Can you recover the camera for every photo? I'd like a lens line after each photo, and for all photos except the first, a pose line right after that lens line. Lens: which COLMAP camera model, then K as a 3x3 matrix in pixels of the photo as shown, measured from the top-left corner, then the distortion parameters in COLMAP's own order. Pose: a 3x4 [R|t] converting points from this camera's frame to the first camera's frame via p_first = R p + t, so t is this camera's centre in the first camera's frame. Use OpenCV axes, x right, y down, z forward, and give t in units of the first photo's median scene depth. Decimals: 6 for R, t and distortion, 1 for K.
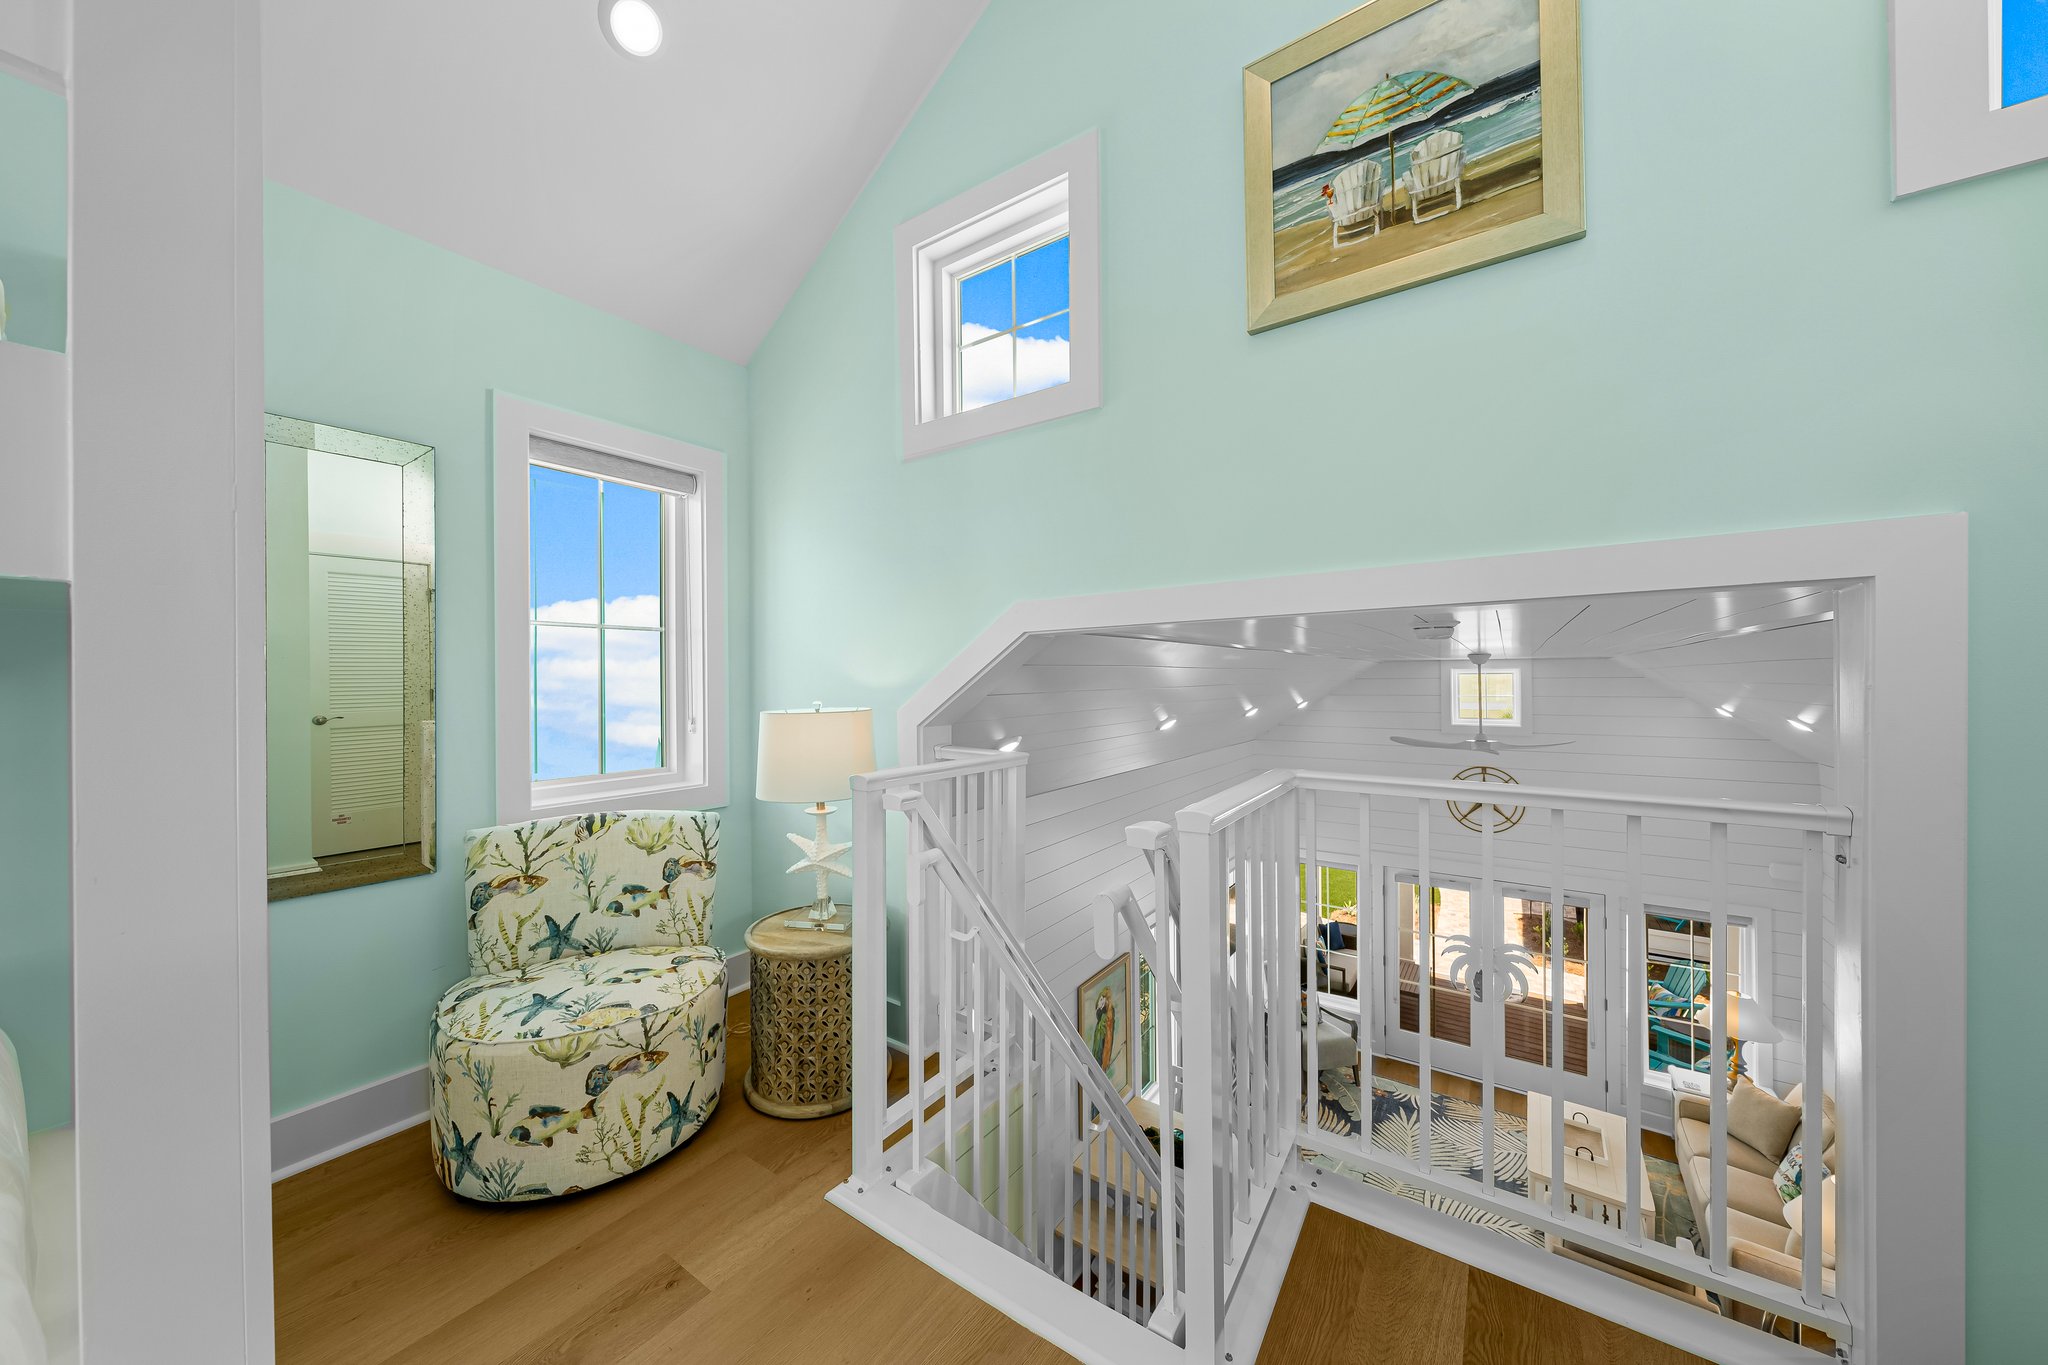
lens RADIAL K [[701.6, 0, 1022.0], [0, 701.6, 678.2], [0, 0, 1]] dist [-0.001822, -0.000113]
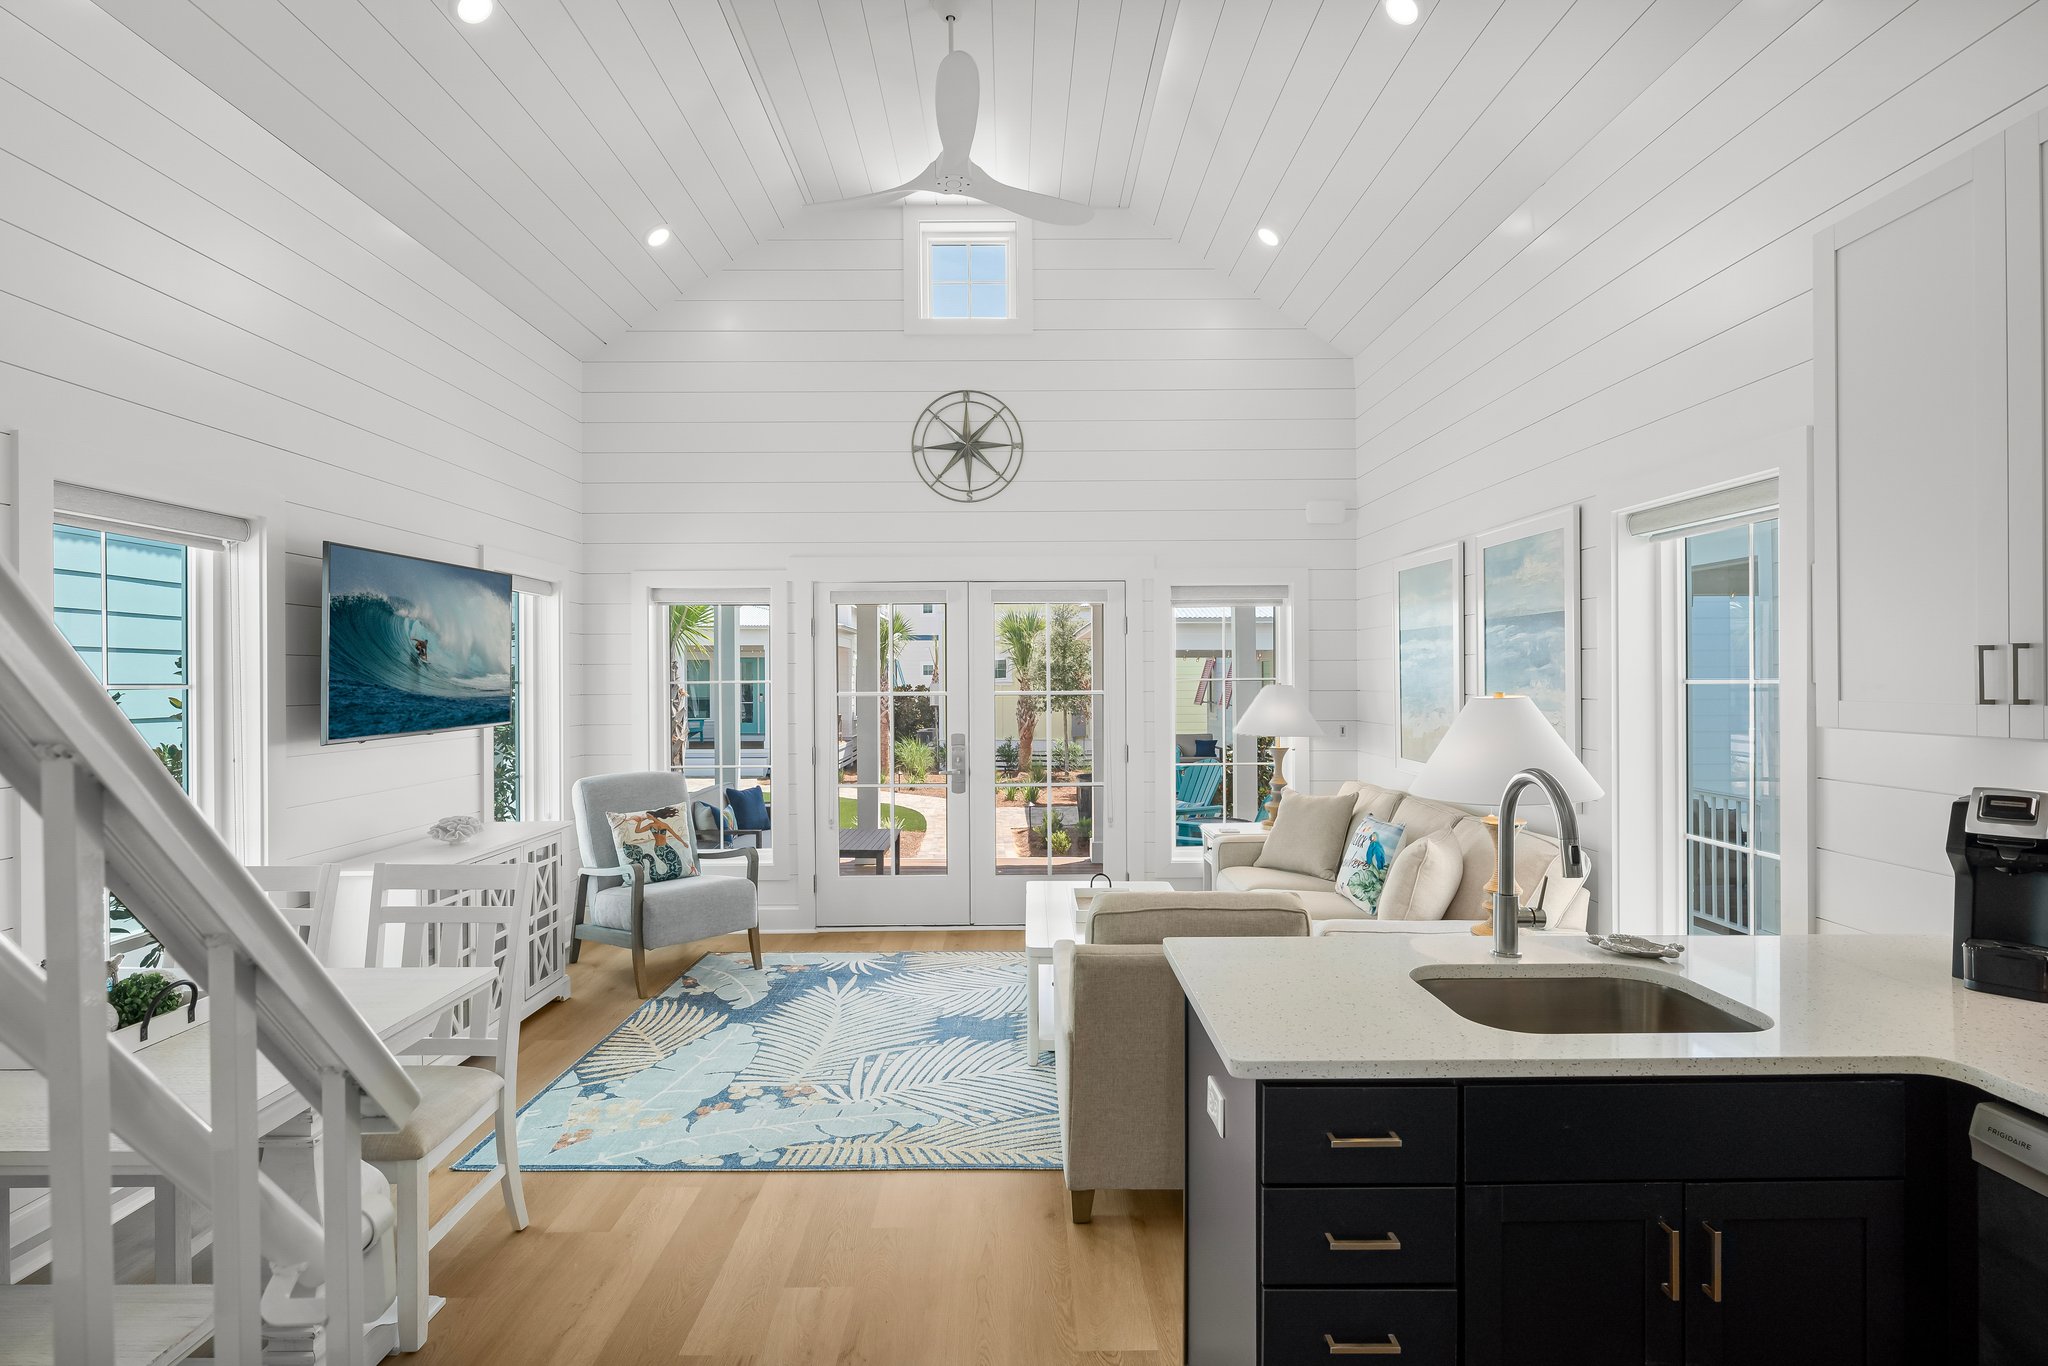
lens RADIAL K [[991.3, 0, 1021.2], [0, 991.3, 680.3], [0, 0, 1]] dist [-0.001370, -0.000001]
pose [[0.815485, 0.000092, 0.578778, 0.756764], [-0.000243, 1.000000, 0.000183, 1.291534], [-0.578778, -0.000290, 0.815485, 1.037611]]
